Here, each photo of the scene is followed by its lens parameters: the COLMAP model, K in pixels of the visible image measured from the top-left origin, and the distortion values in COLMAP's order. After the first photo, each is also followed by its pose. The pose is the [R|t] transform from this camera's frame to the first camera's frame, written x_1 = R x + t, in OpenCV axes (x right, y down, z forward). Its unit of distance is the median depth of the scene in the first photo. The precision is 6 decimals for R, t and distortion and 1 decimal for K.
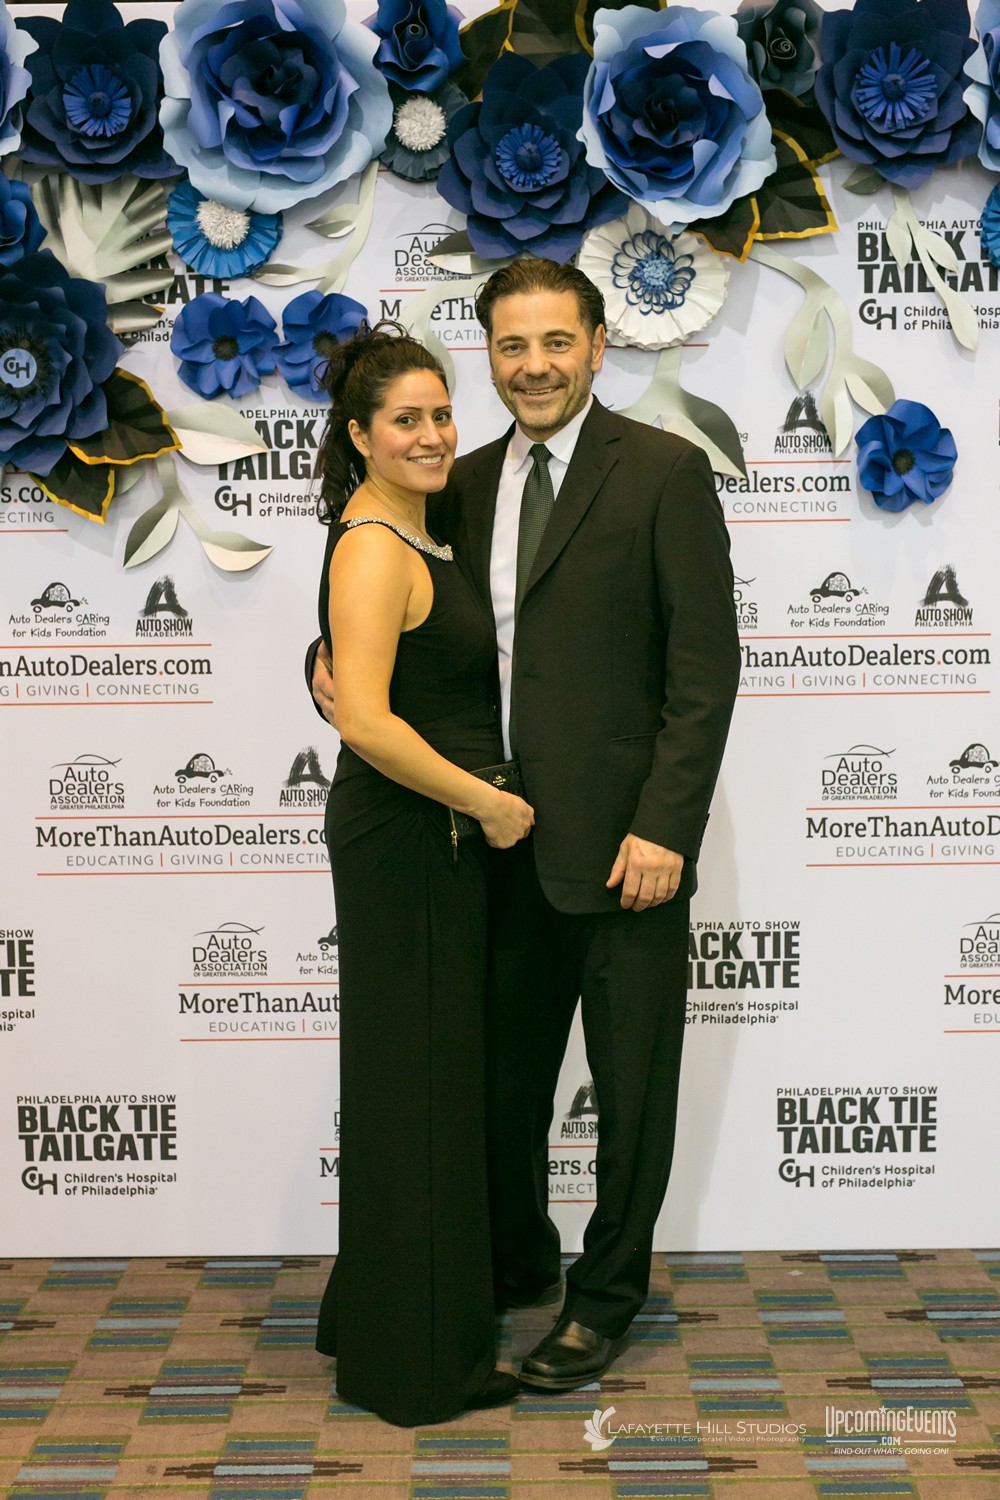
lens RADIAL K [[2081.5, 0, 489.8], [0, 2081.5, 743.1], [0, 0, 1]] dist [0.018517, 0.000000]
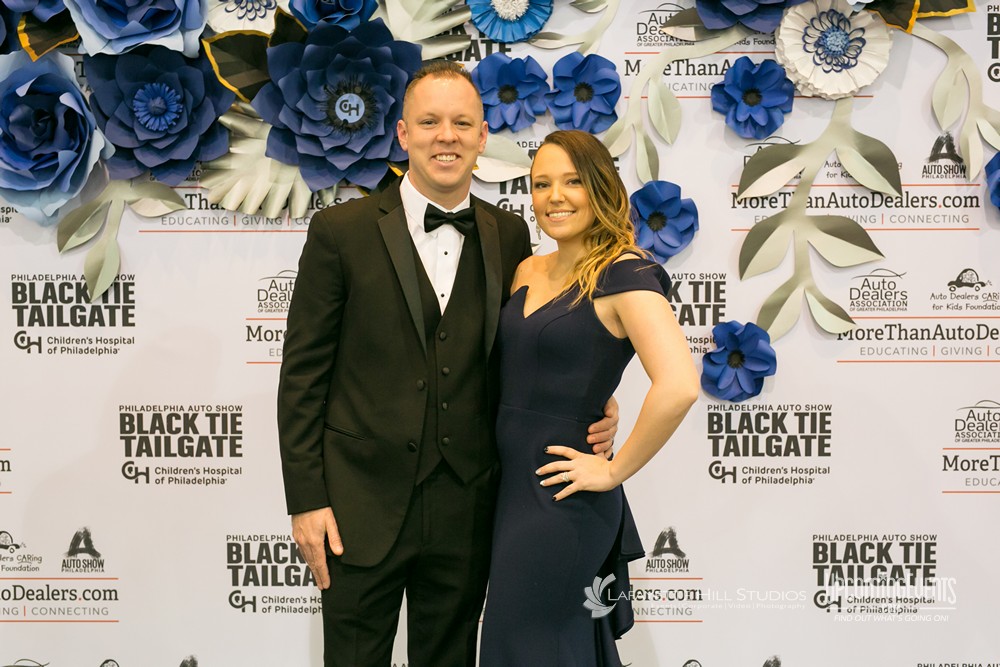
lens RADIAL K [[1387.7, 0, 486.0], [0, 1387.7, 330.2], [0, 0, 1]] dist [0.018517, 0.000000]
pose [[0.999930, 0.010790, 0.004849, -0.144088], [-0.010537, 0.998718, -0.049515, 0.003597], [-0.005377, 0.049460, 0.998762, 0.127555]]
